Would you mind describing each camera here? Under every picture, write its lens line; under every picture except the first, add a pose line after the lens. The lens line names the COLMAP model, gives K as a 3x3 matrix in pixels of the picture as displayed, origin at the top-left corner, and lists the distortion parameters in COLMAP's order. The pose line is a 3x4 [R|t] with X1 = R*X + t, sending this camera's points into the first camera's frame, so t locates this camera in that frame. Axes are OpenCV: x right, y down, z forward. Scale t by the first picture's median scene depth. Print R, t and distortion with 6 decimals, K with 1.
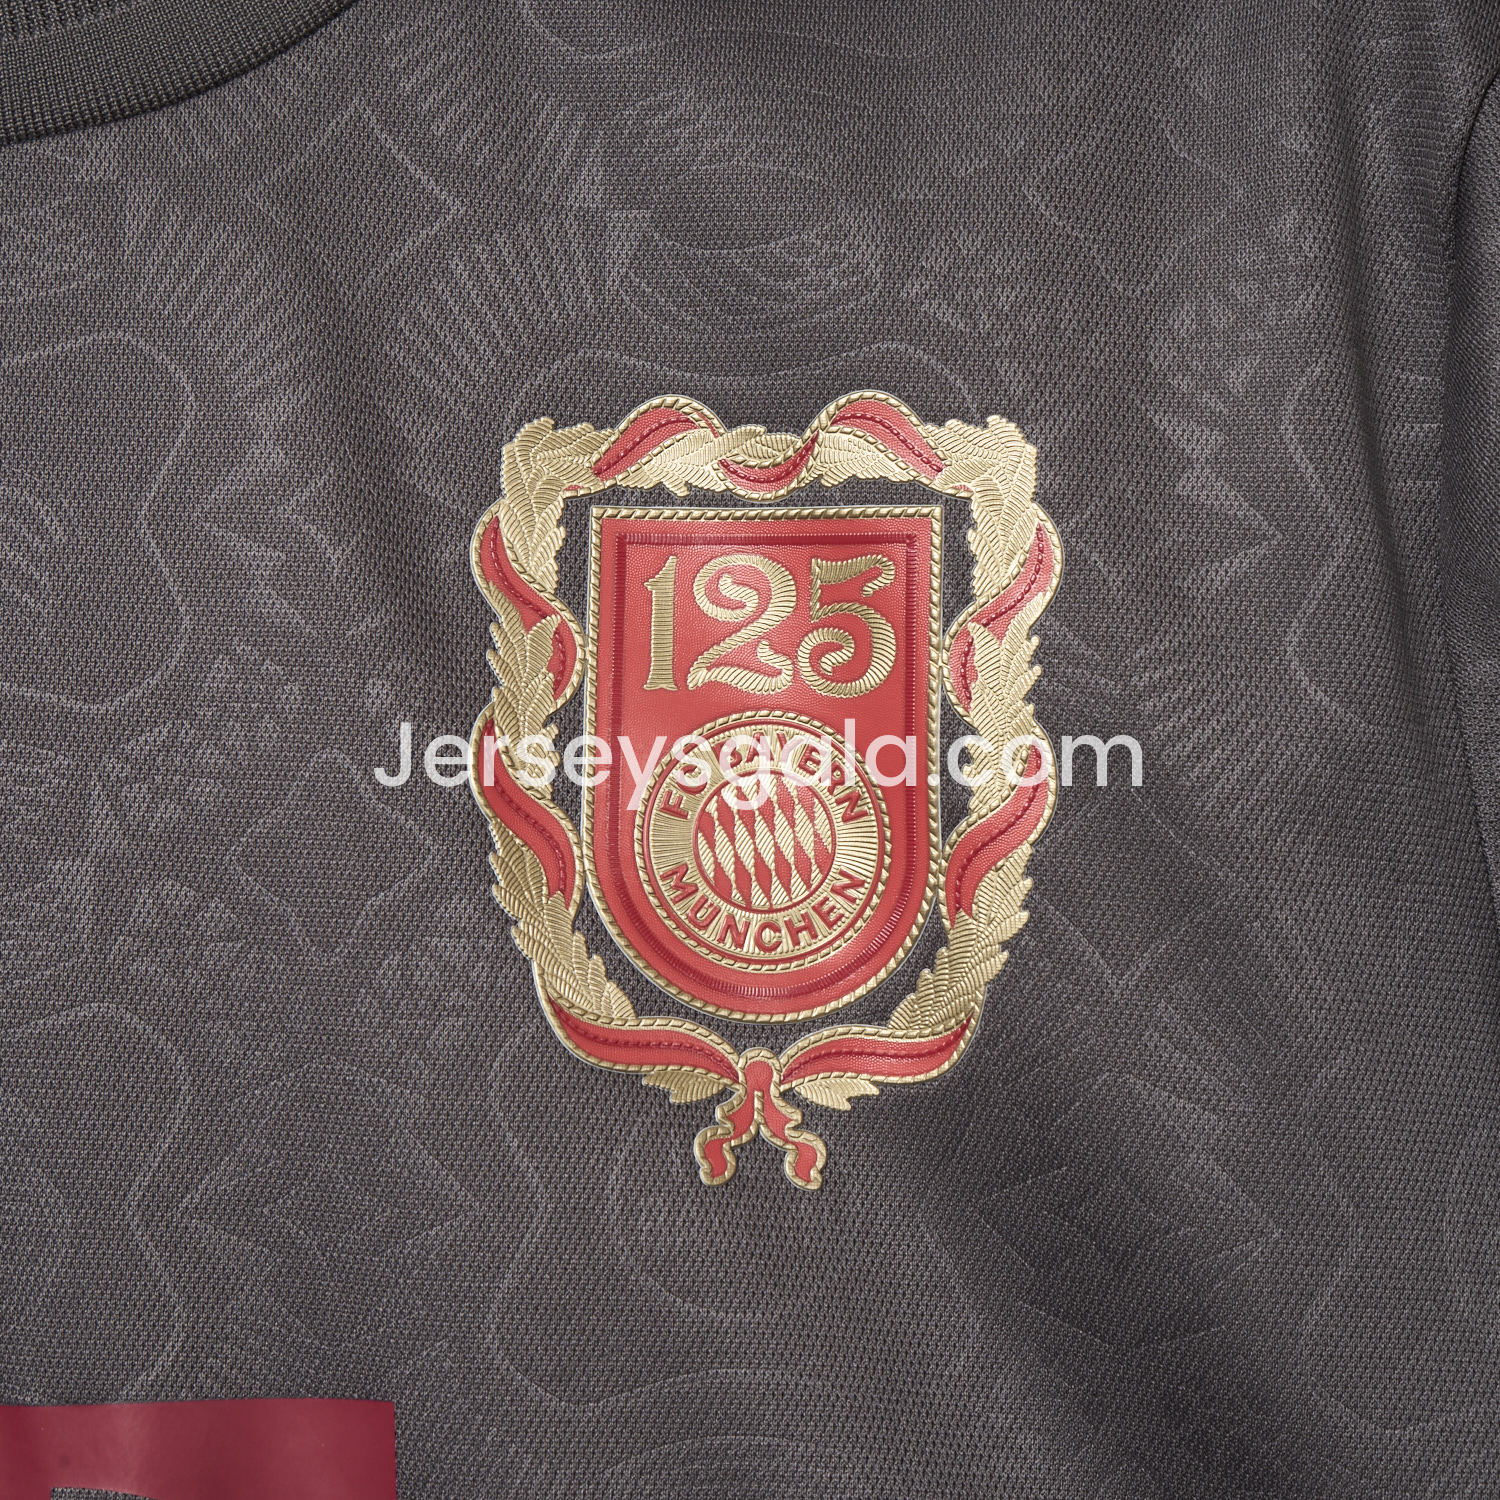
lens RADIAL K [[3001.4, 0, 750.0], [0, 3001.4, 750.0], [0, 0, 1]] dist [-0.048417, 0.048714]
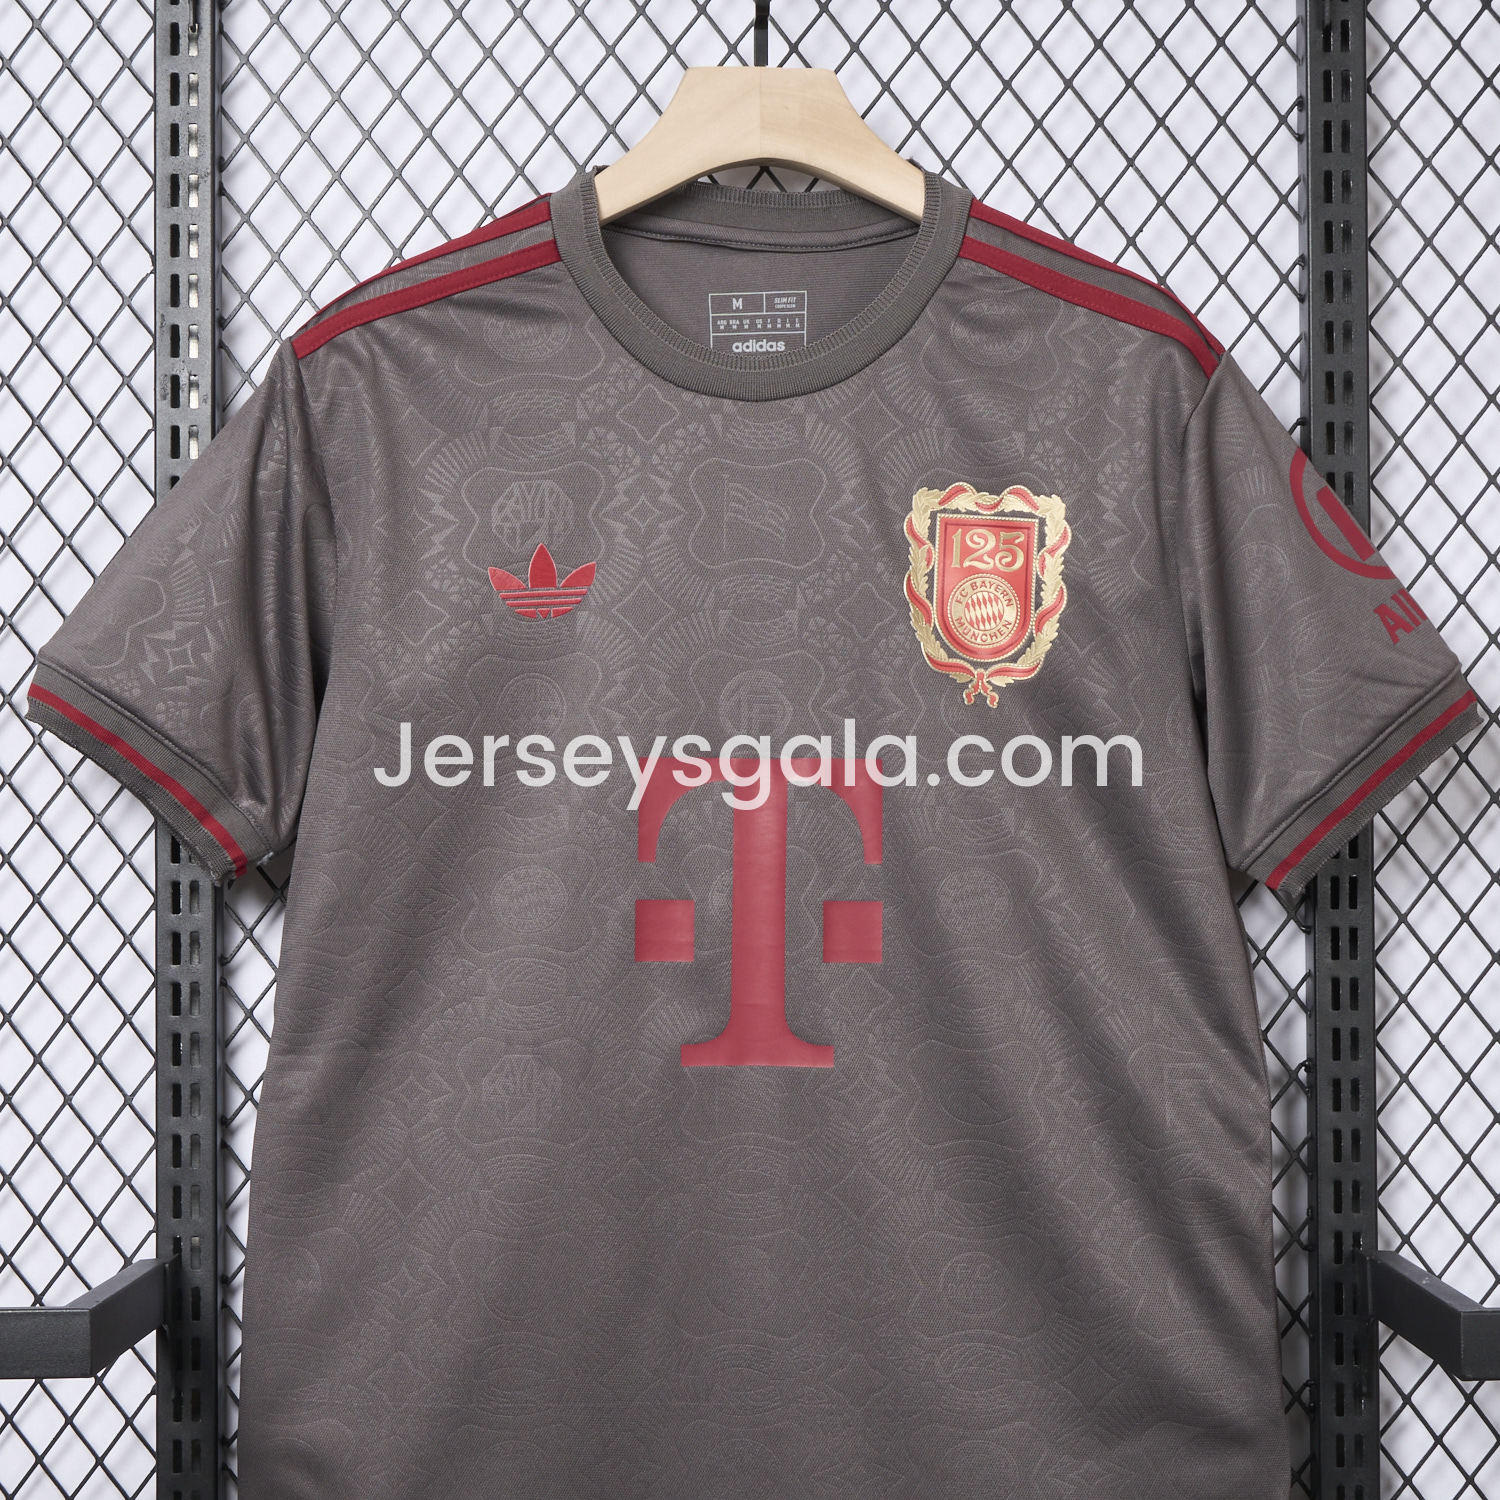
lens RADIAL K [[3001.4, 0, 750.0], [0, 3001.4, 750.0], [0, 0, 1]] dist [-0.048417, 0.048714]
pose [[0.999505, 0.031461, -0.000459, -0.269402], [-0.031264, 0.994671, 0.098242, -0.148115], [0.003548, -0.098179, 0.995162, -2.590746]]
